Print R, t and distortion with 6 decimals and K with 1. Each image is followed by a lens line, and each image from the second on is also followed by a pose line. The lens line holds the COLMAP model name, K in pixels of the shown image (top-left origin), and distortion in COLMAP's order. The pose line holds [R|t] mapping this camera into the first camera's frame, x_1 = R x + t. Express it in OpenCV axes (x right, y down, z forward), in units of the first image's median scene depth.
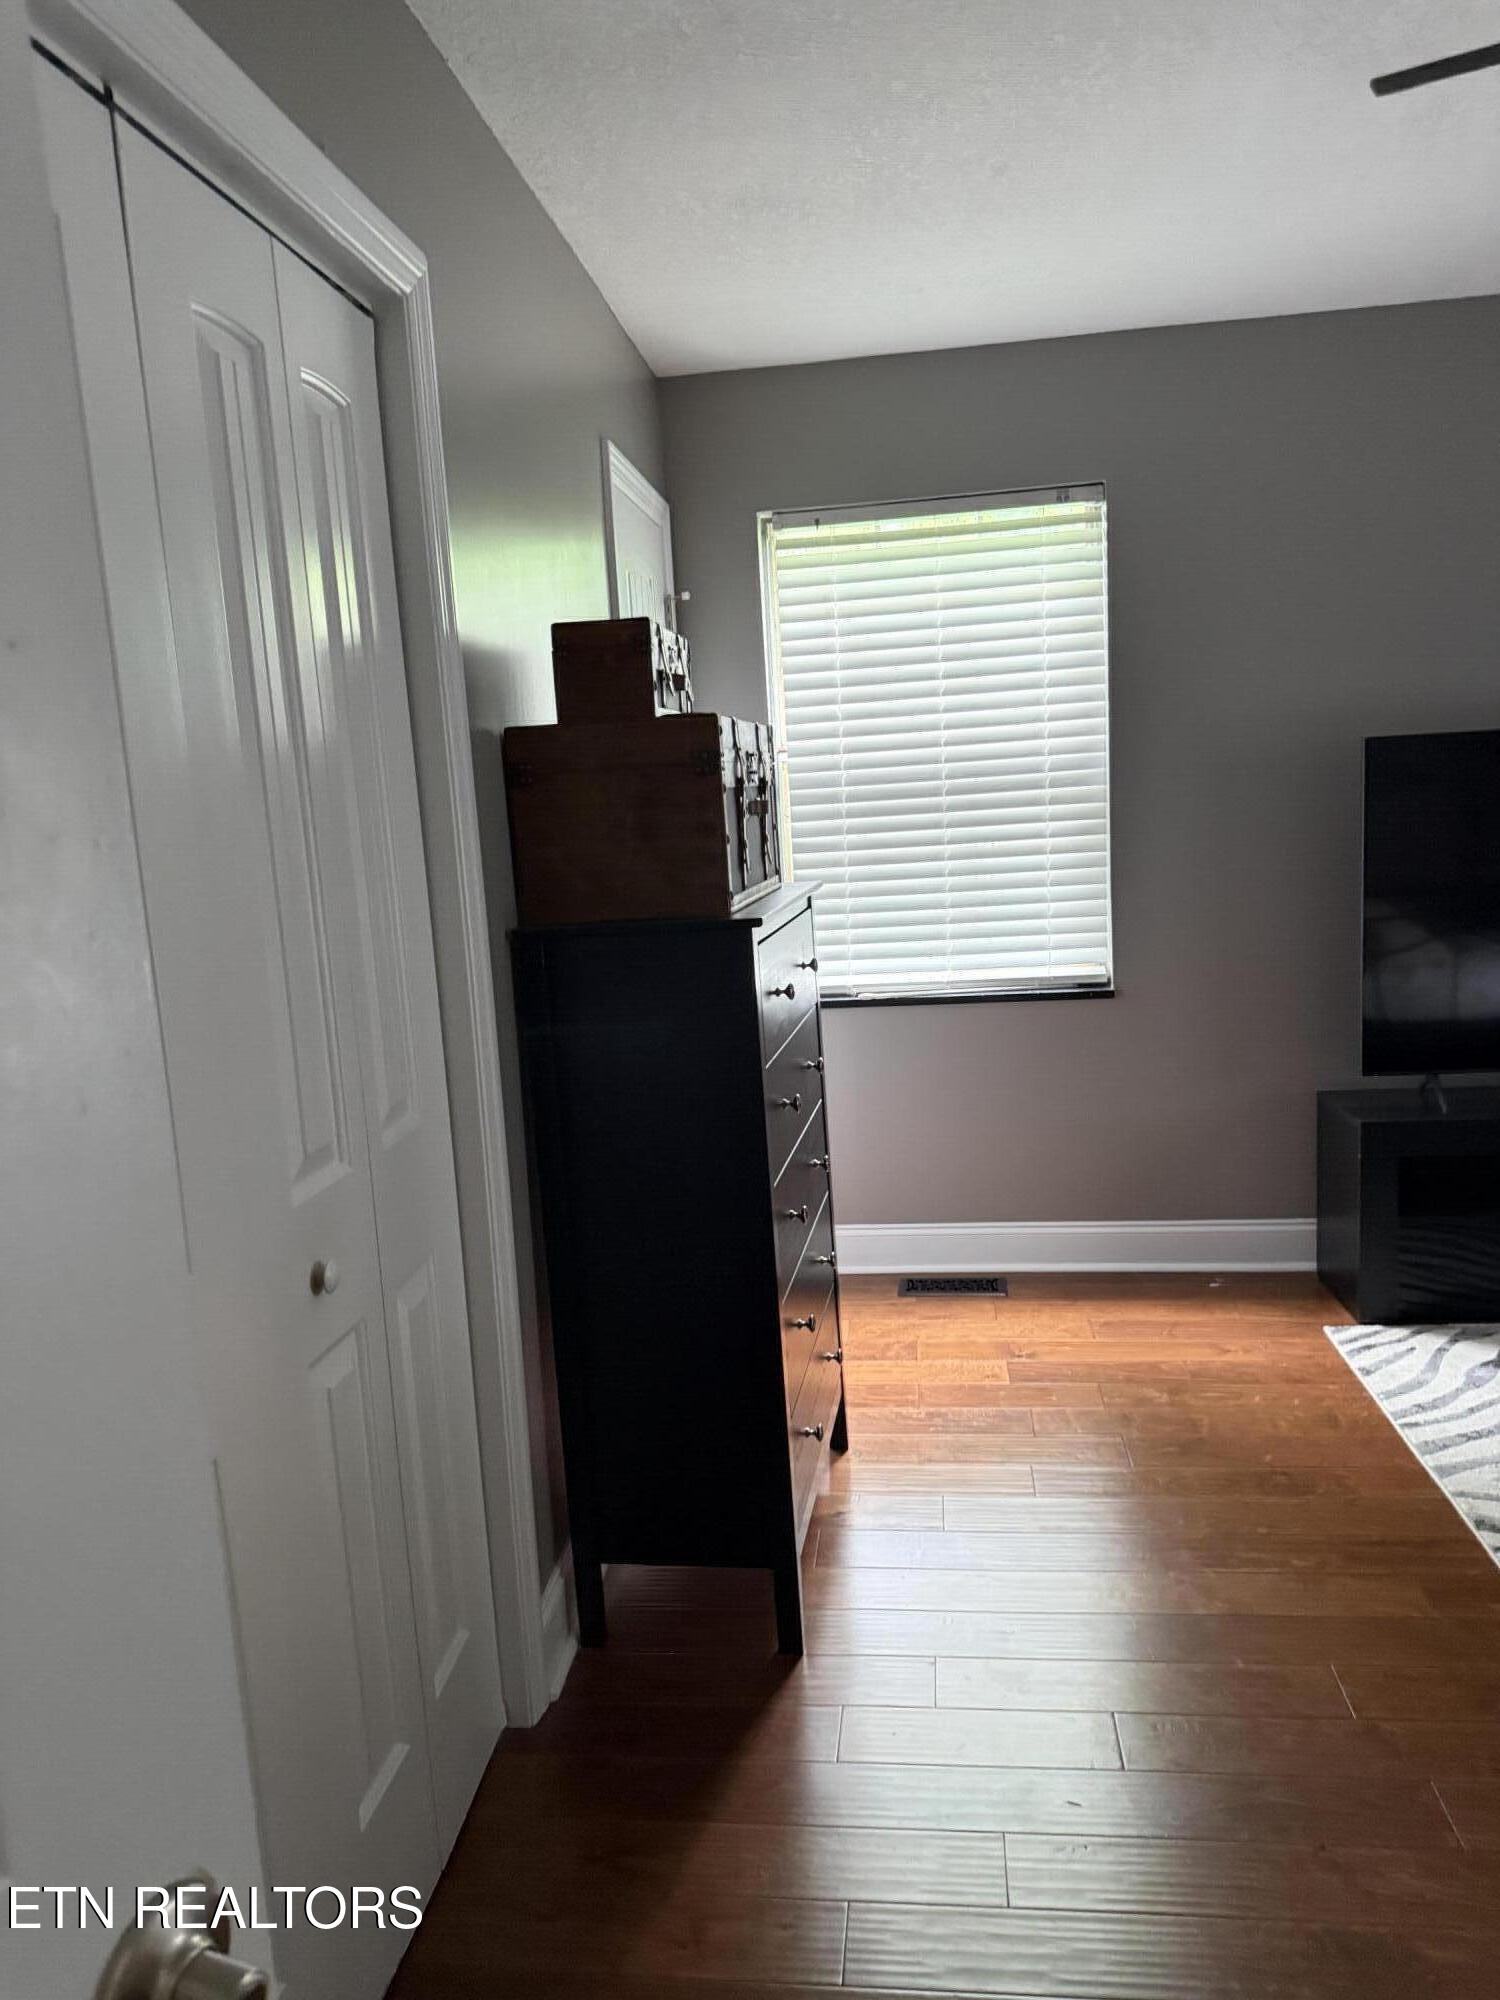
lens RADIAL K [[1445.7, 0, 729.0], [0, 1445.7, 994.2], [0, 0, 1]] dist [0.085324, -0.124359]
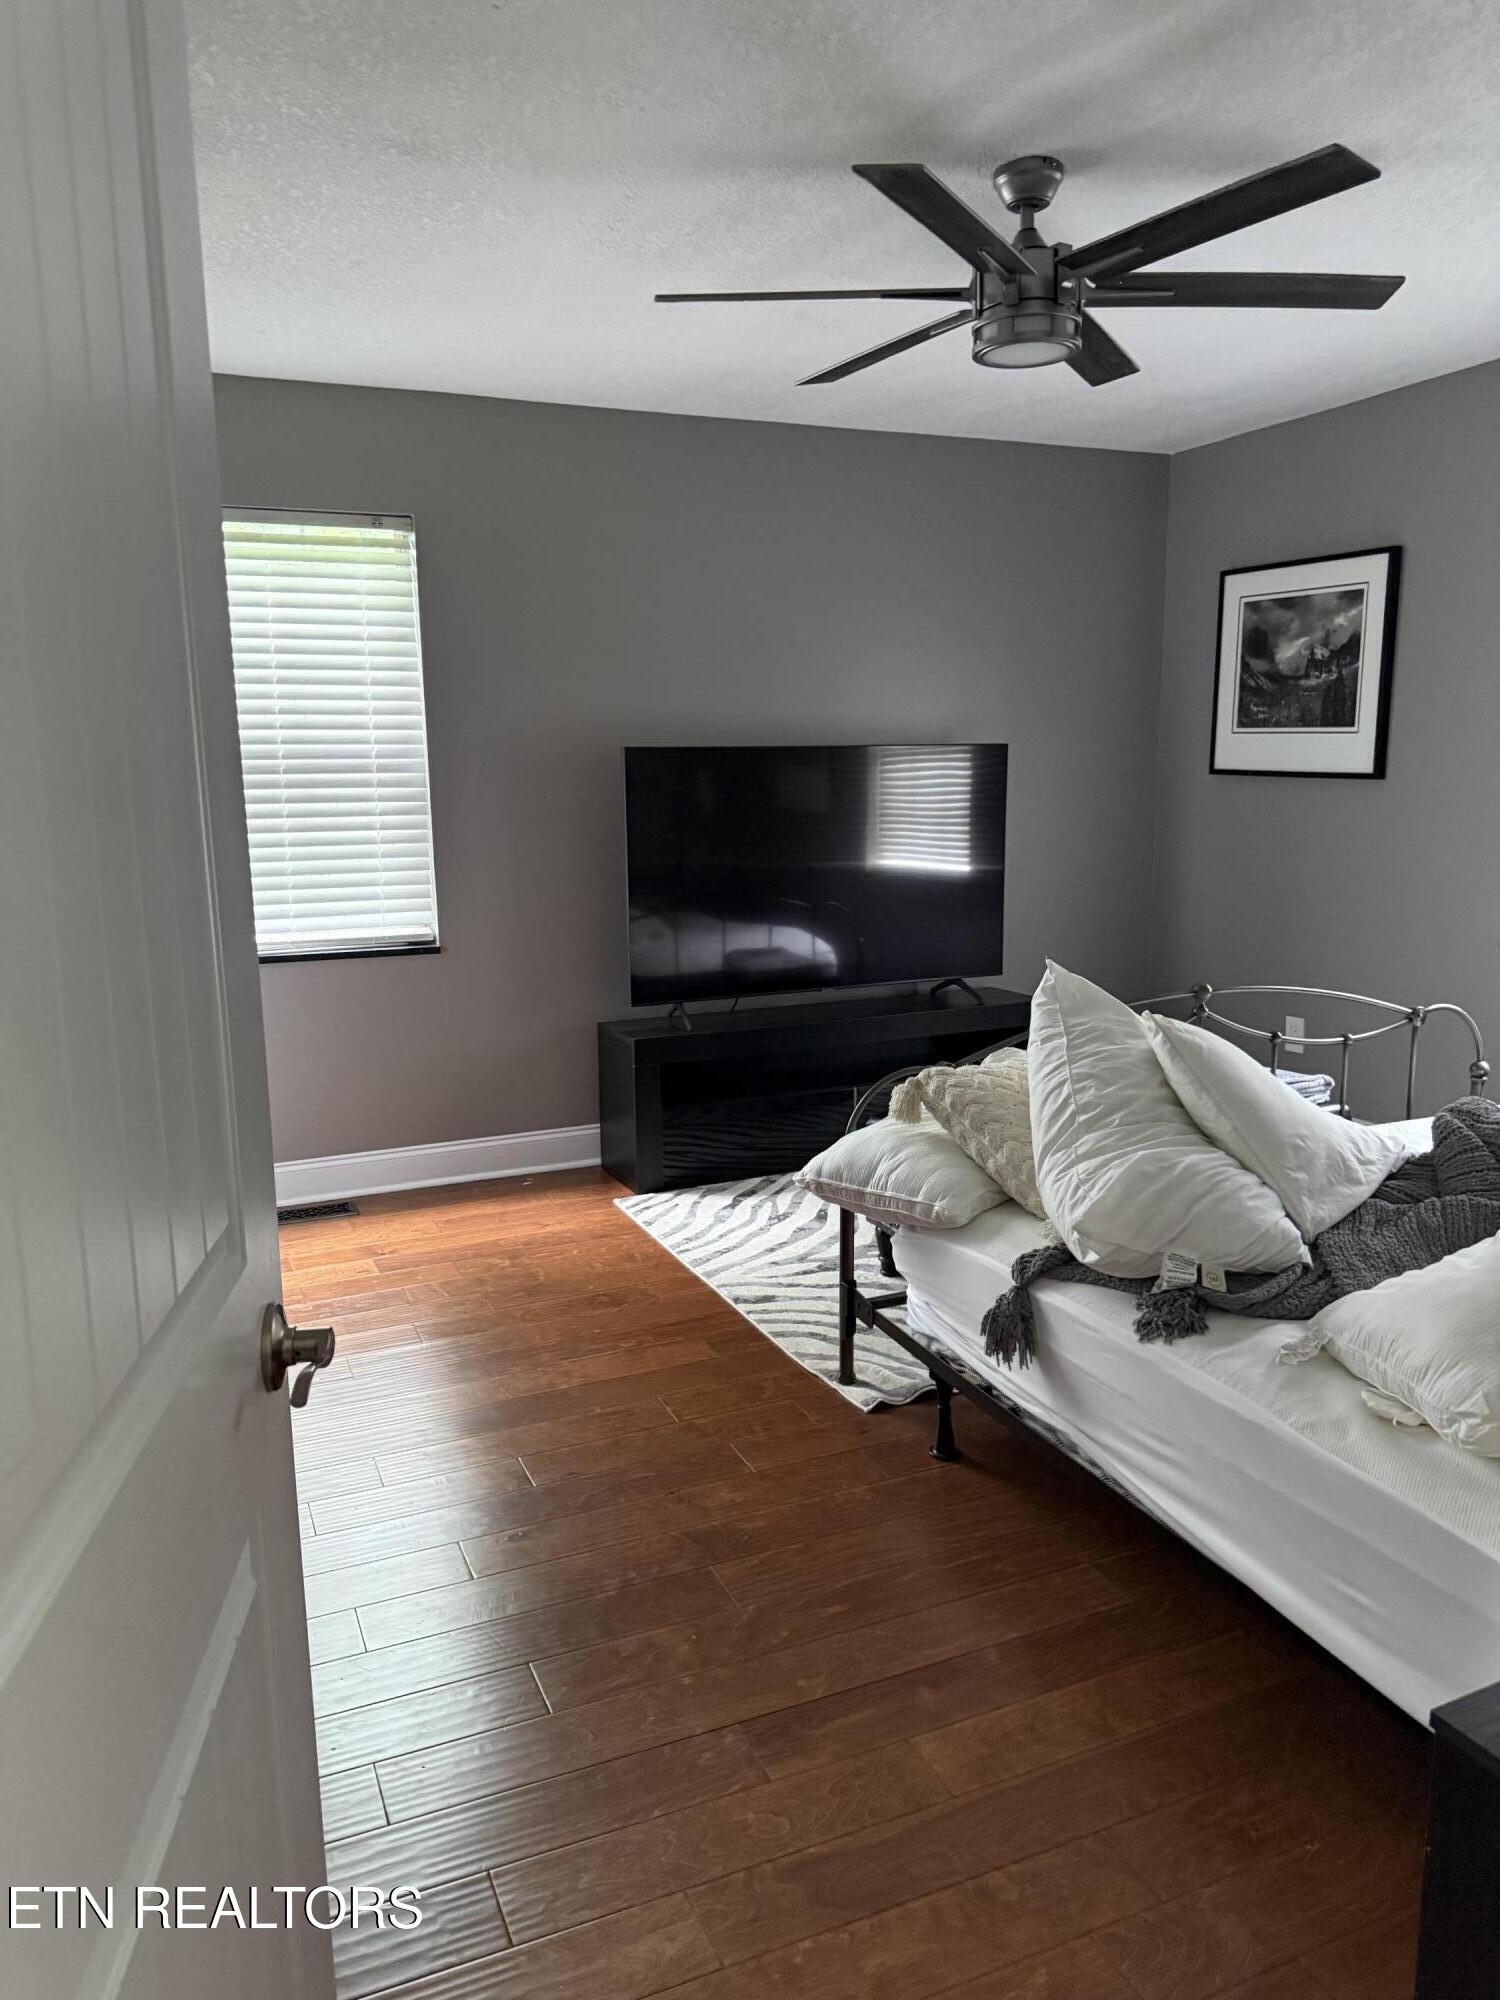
lens RADIAL K [[1431.1, 0, 750.0], [0, 1431.1, 1000.0], [0, 0, 1]] dist [0.008700, -0.004983]
pose [[0.859830, -0.037093, 0.509232, -0.134186], [0.031934, 0.999312, 0.018870, 0.031724], [-0.509581, 0.000037, 0.860422, -0.158382]]
